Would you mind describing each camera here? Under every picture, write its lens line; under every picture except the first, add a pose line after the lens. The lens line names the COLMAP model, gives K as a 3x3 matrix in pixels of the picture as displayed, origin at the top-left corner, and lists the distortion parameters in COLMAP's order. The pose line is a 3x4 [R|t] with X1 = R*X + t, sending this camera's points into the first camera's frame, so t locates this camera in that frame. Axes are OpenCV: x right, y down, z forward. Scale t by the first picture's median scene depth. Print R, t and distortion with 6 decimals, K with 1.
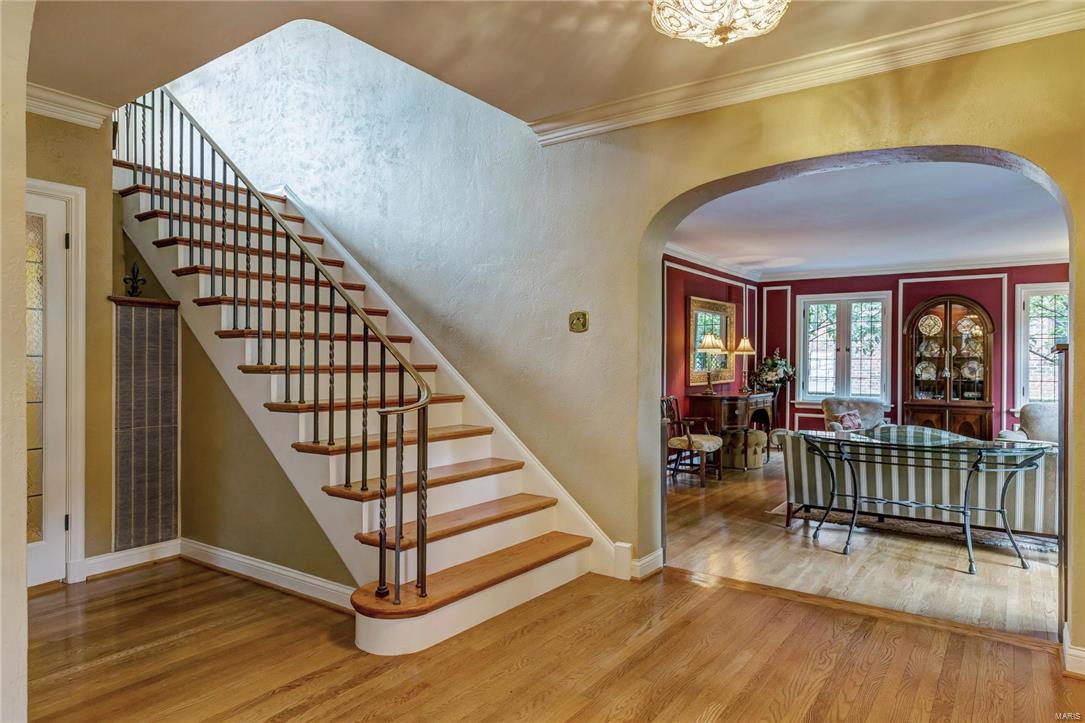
lens RADIAL K [[677.9, 0, 538.3], [0, 677.9, 360.5], [0, 0, 1]] dist [-0.005864, -0.003700]
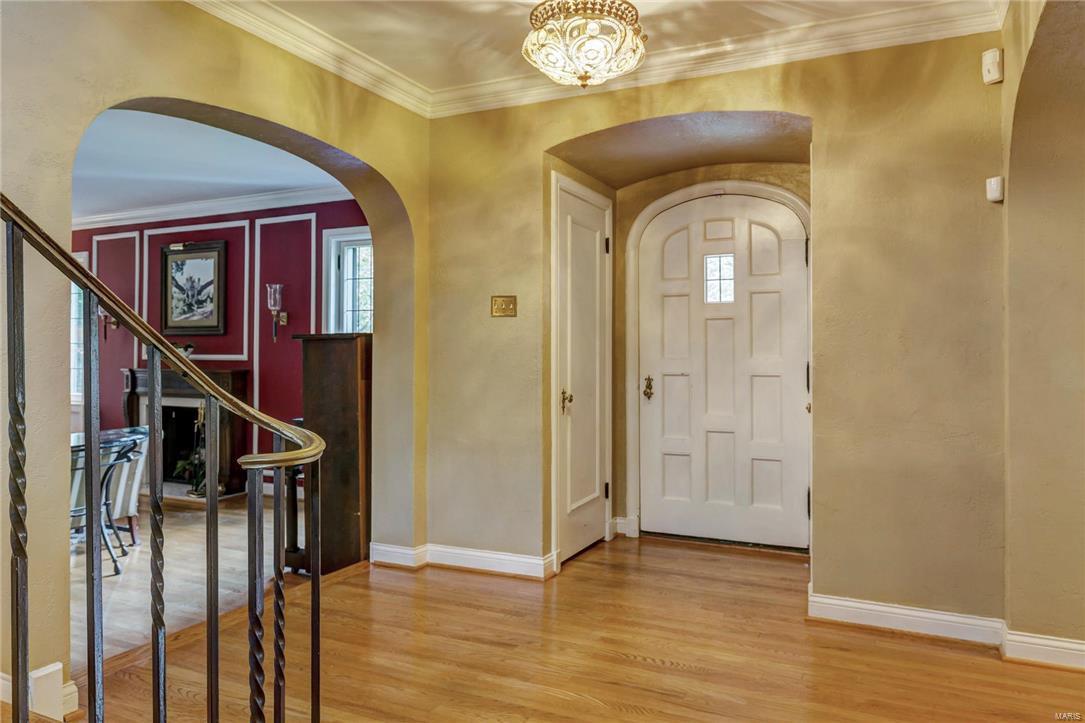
lens RADIAL K [[747.5, 0, 543.9], [0, 747.5, 365.2], [0, 0, 1]] dist [-0.001064, 0.002461]
pose [[-0.152595, -0.002424, 0.988286, -0.207820], [-0.015811, 0.999875, 0.000011, 0.015576], [-0.988162, -0.015624, -0.152614, 0.282600]]
